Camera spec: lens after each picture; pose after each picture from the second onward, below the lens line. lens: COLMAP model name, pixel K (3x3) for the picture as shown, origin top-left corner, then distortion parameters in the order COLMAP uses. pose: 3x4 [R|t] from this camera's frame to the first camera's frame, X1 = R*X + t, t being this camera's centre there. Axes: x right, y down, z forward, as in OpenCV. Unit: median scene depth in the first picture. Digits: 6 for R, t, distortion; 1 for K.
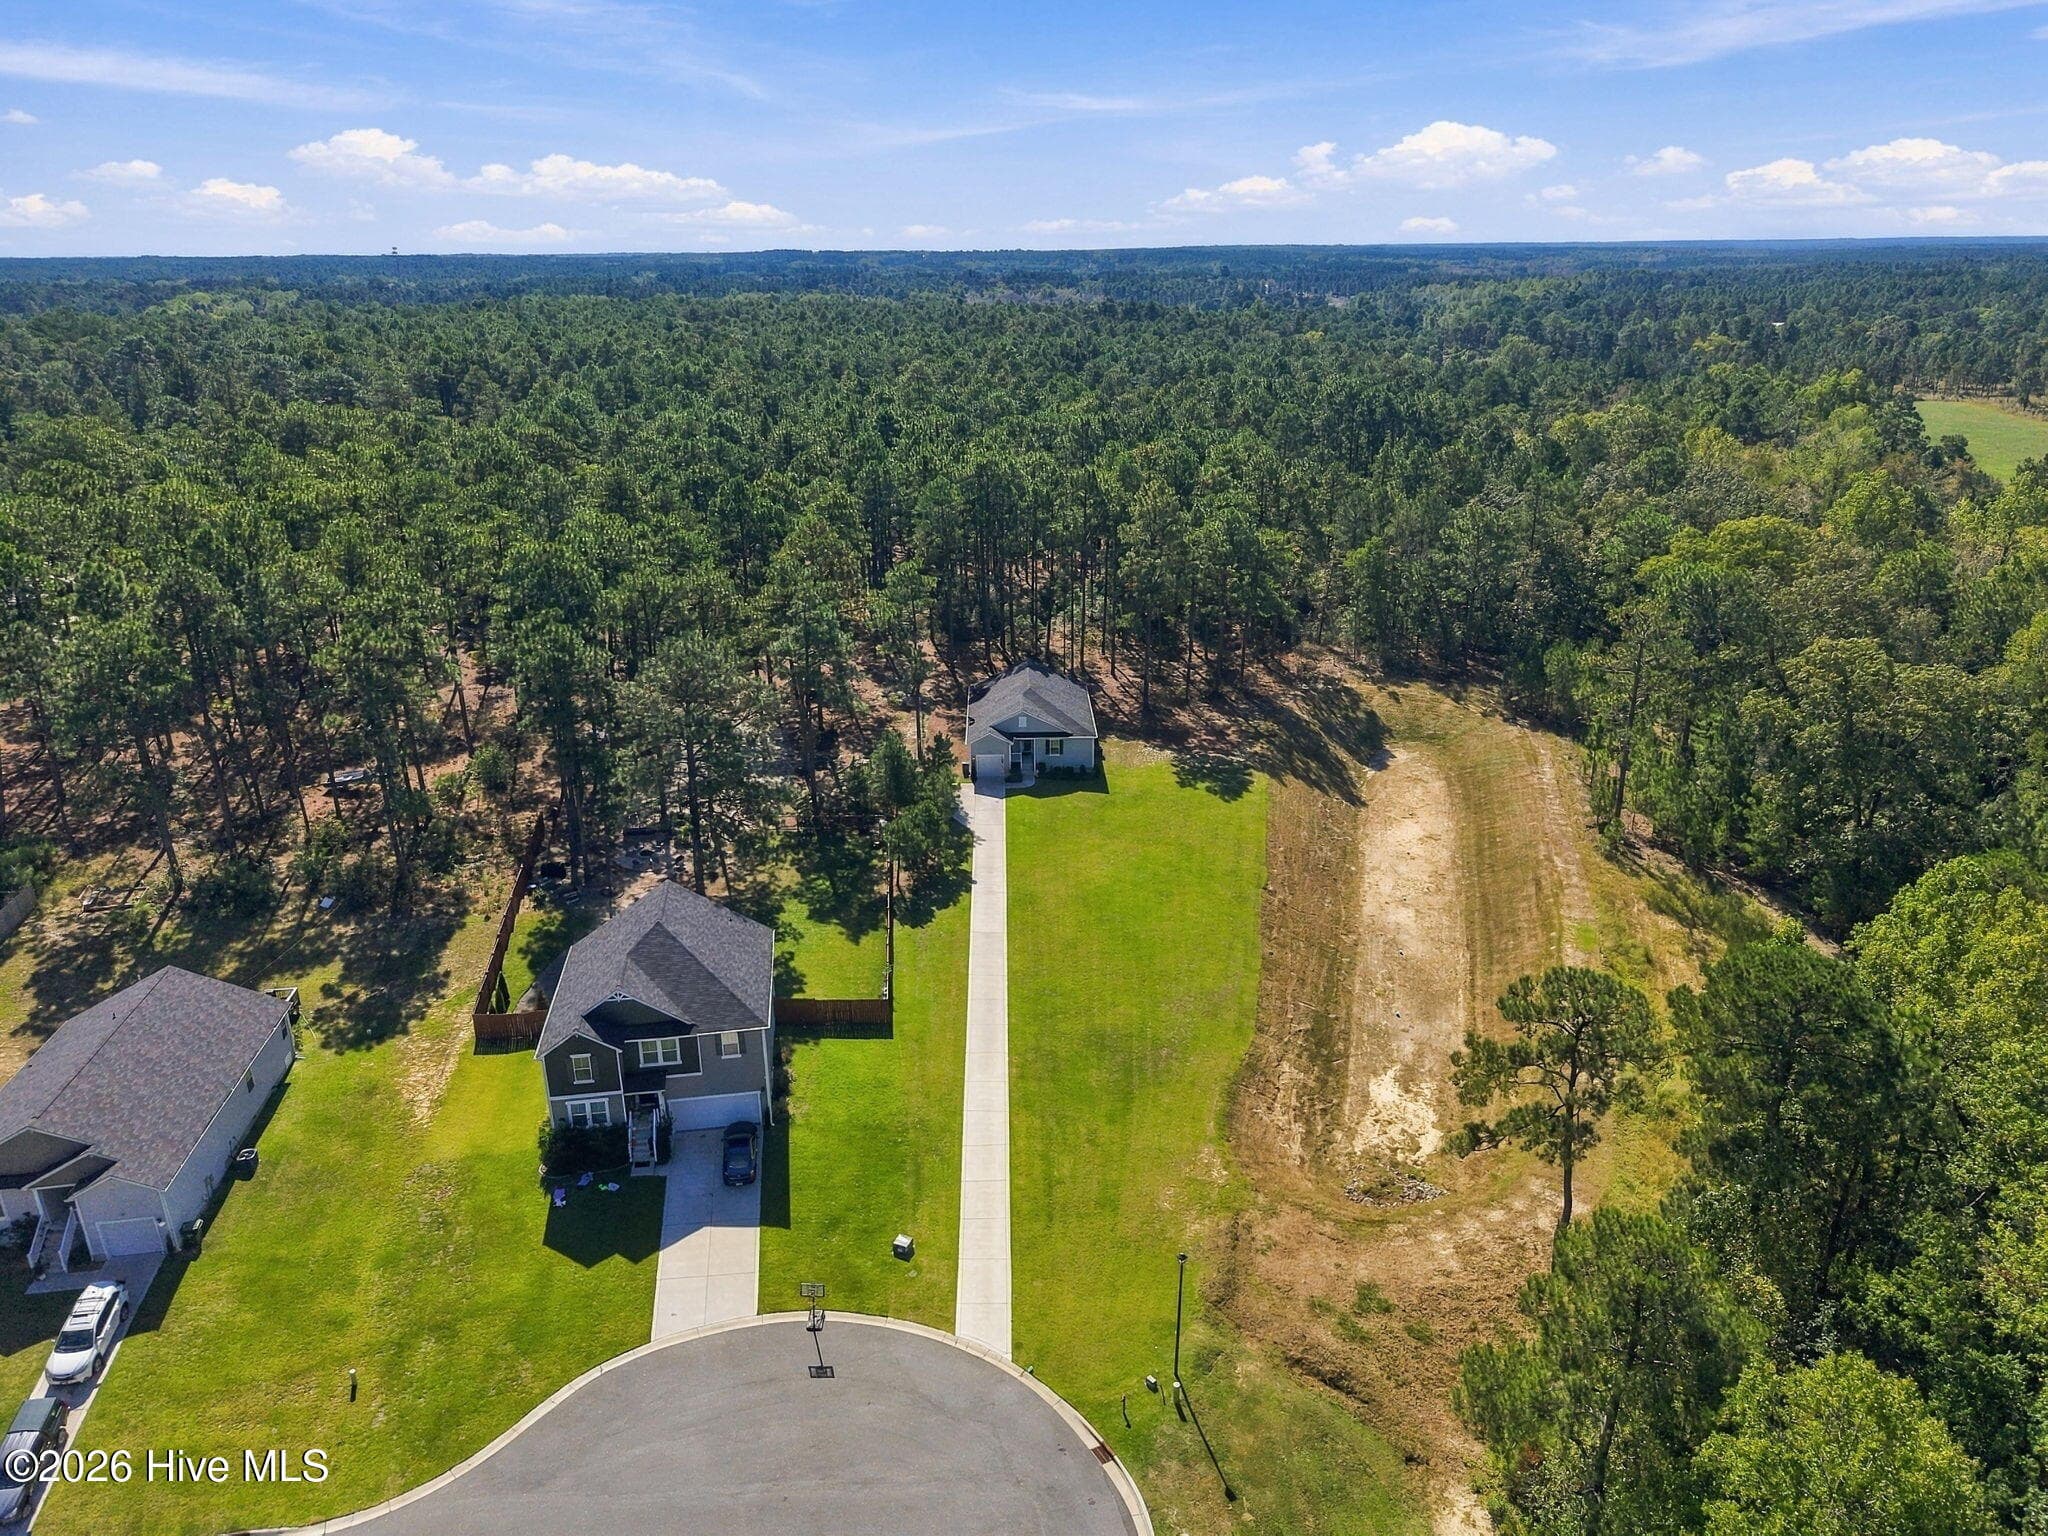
lens RADIAL K [[1355.1, 0, 1024.0], [0, 1355.1, 768.0], [0, 0, 1]] dist [0.002861, 0.000800]
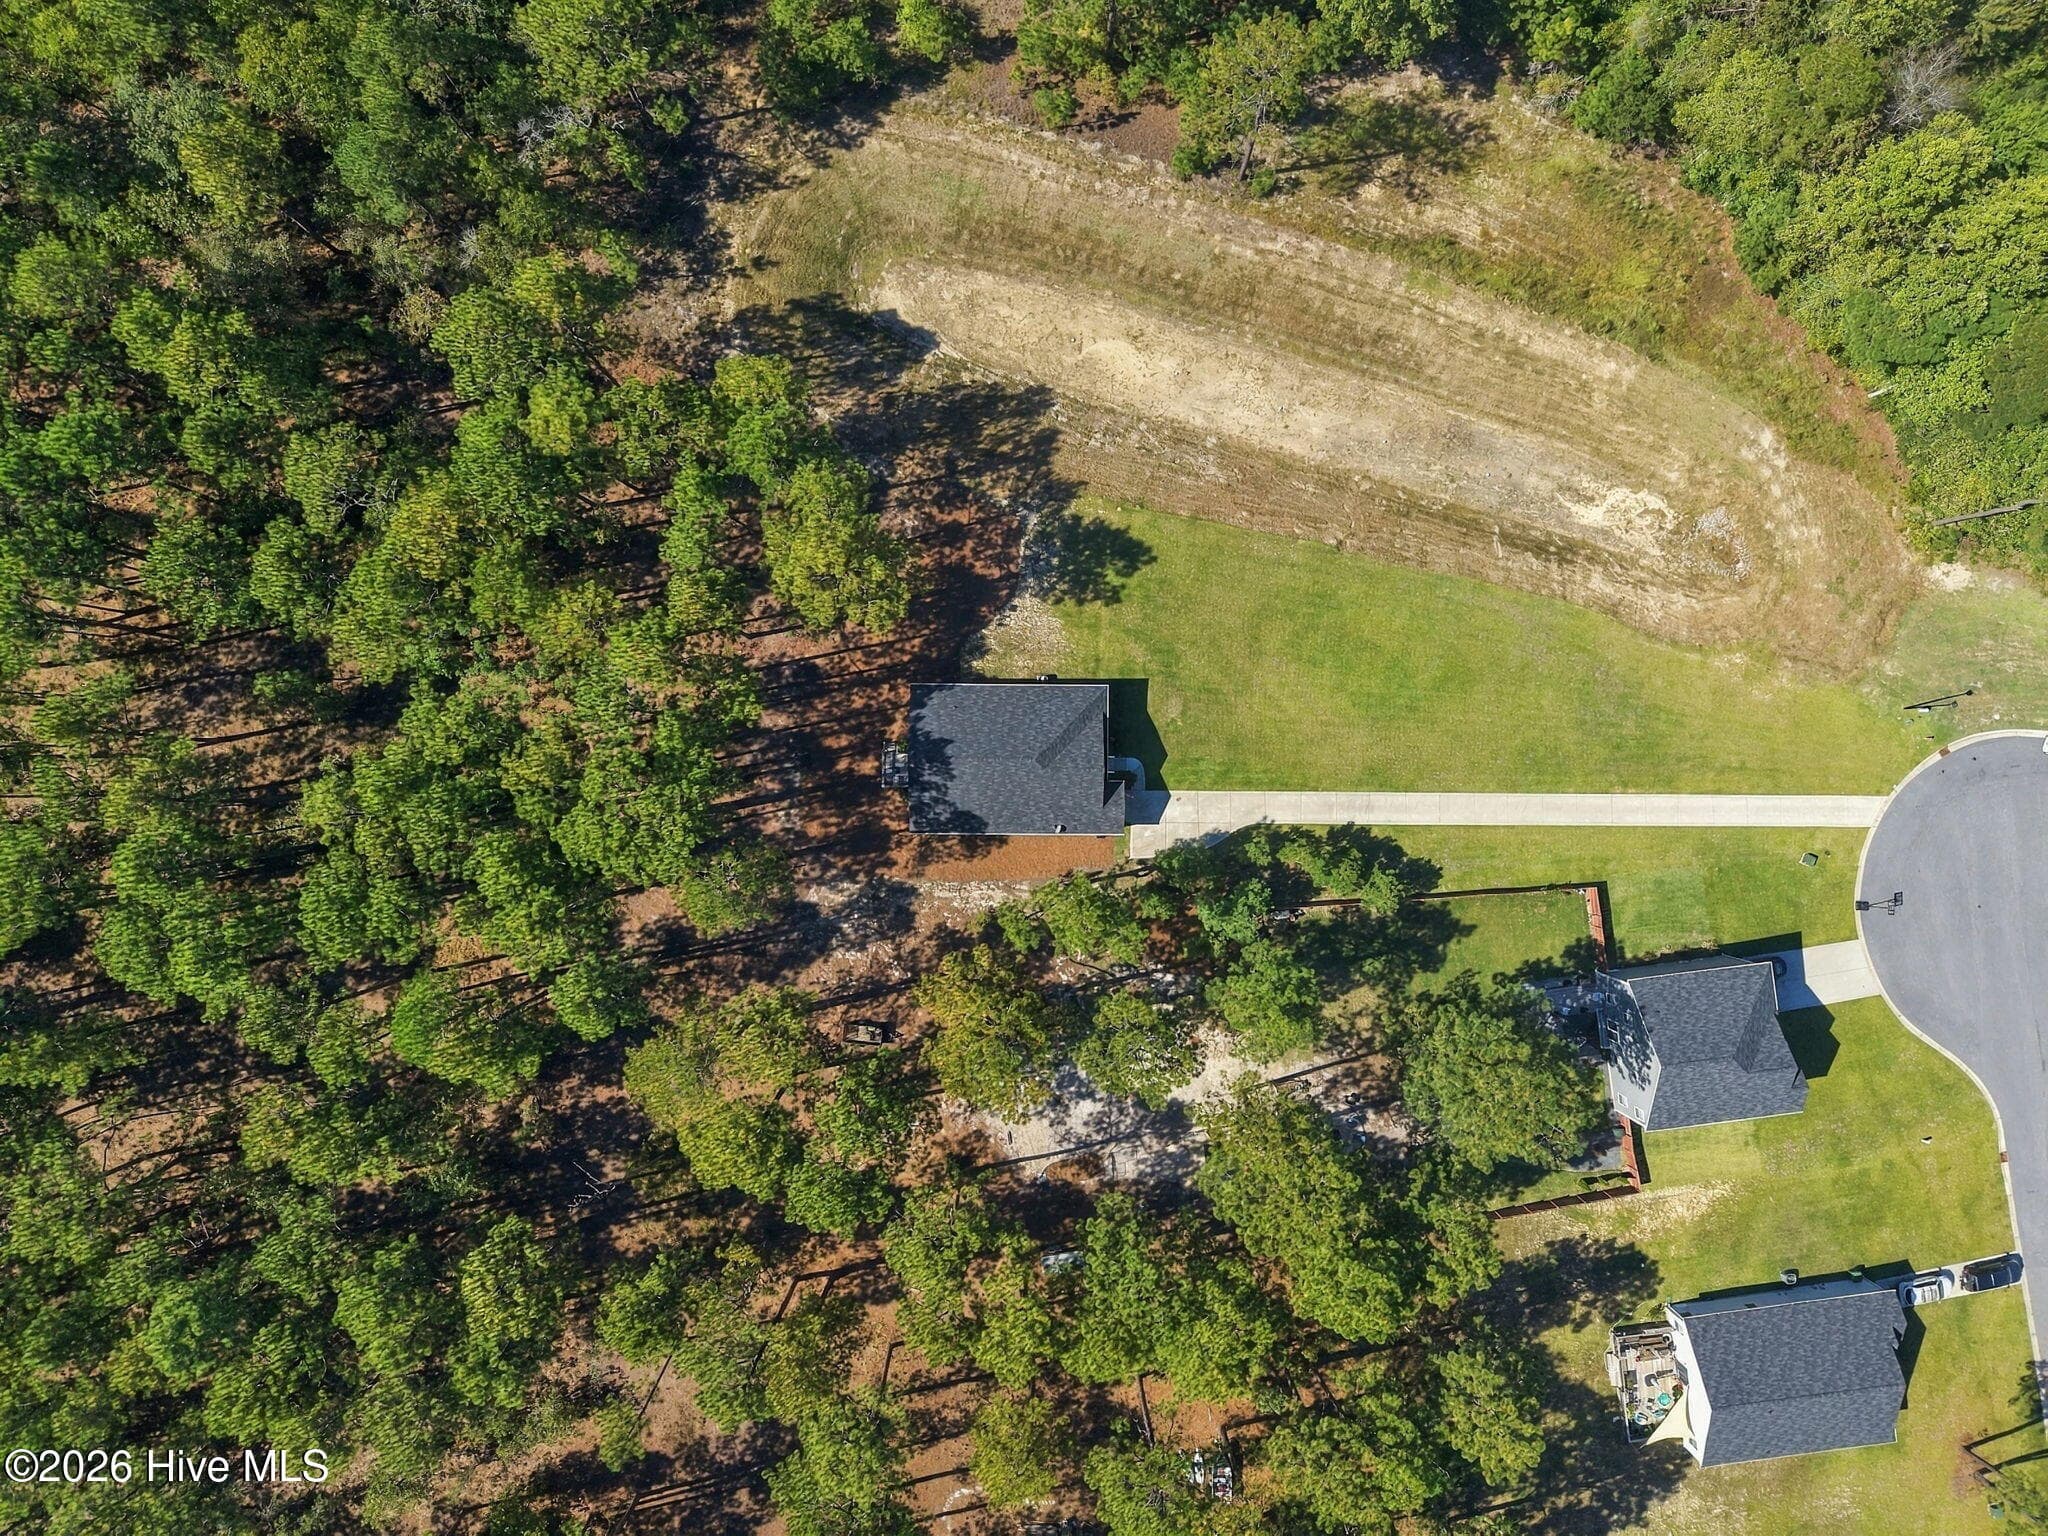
lens RADIAL K [[1355.1, 0, 1024.0], [0, 1355.1, 768.0], [0, 0, 1]] dist [0.002861, 0.000800]
pose [[0.023830, -0.999714, 0.001760, -0.001175], [0.341671, 0.009799, 0.939768, -1.224938], [-0.939517, -0.021793, 0.341807, 1.066946]]
